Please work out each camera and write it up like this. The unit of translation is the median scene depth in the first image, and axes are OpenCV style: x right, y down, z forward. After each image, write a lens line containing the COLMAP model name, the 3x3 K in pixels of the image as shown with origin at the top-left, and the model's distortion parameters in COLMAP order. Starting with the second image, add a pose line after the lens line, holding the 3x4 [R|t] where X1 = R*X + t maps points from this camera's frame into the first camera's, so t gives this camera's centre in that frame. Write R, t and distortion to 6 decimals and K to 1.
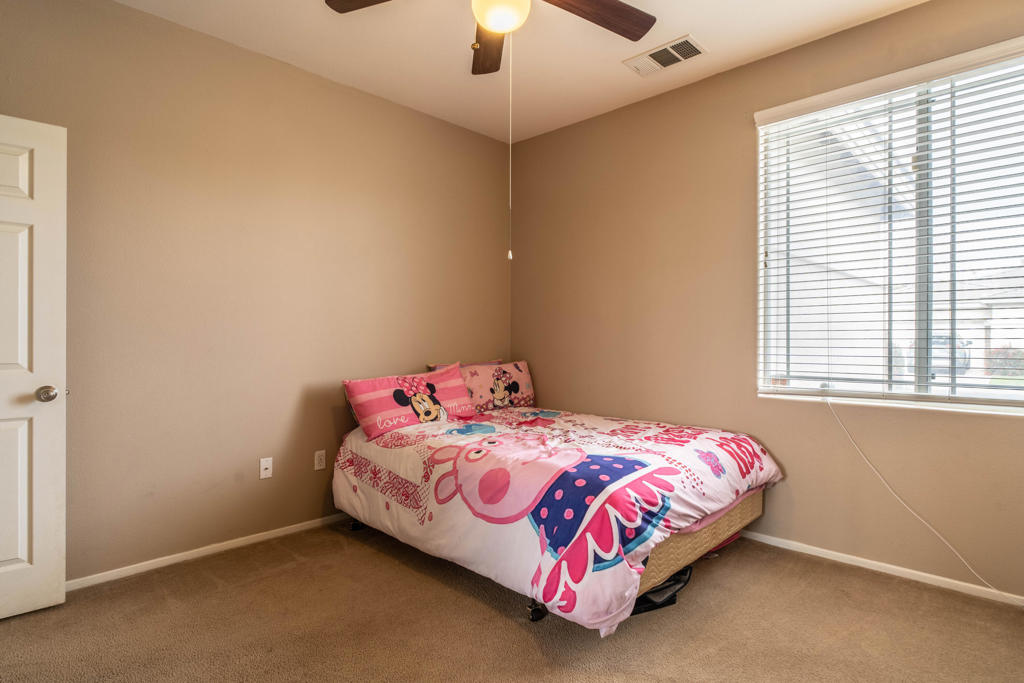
lens RADIAL K [[530.4, 0, 512.0], [0, 530.4, 341.5], [0, 0, 1]] dist [-0.005923, 0.000900]
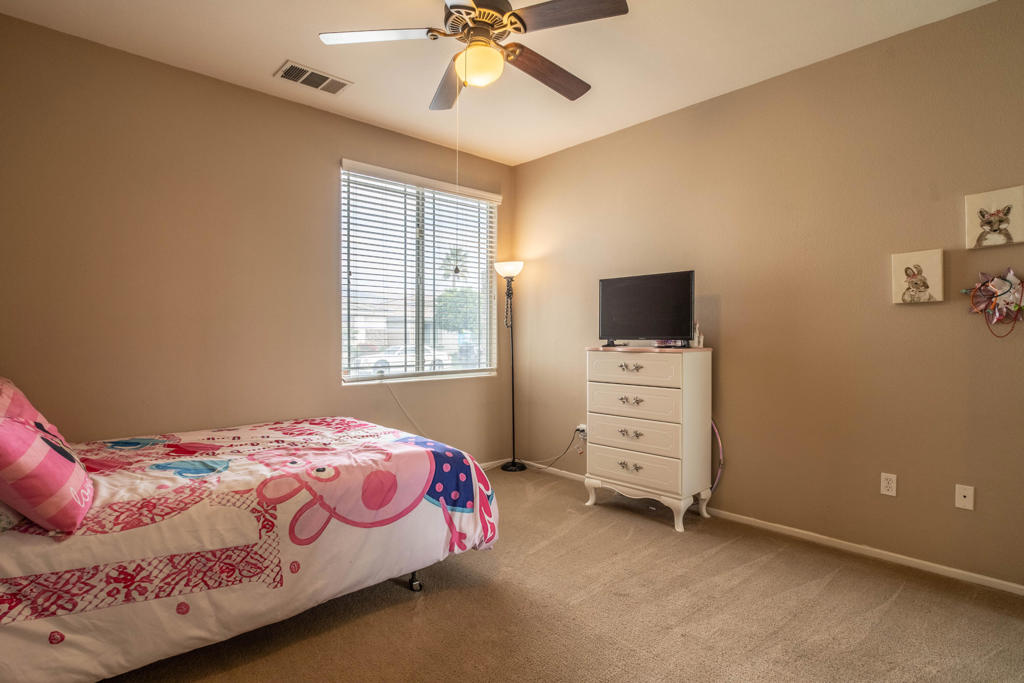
lens RADIAL K [[530.4, 0, 512.0], [0, 530.4, 341.5], [0, 0, 1]] dist [-0.005923, 0.000900]
pose [[0.062185, -0.010545, 0.998009, -0.870790], [0.003180, 0.999941, 0.010368, -0.013691], [-0.998060, 0.002529, 0.062215, 0.591693]]
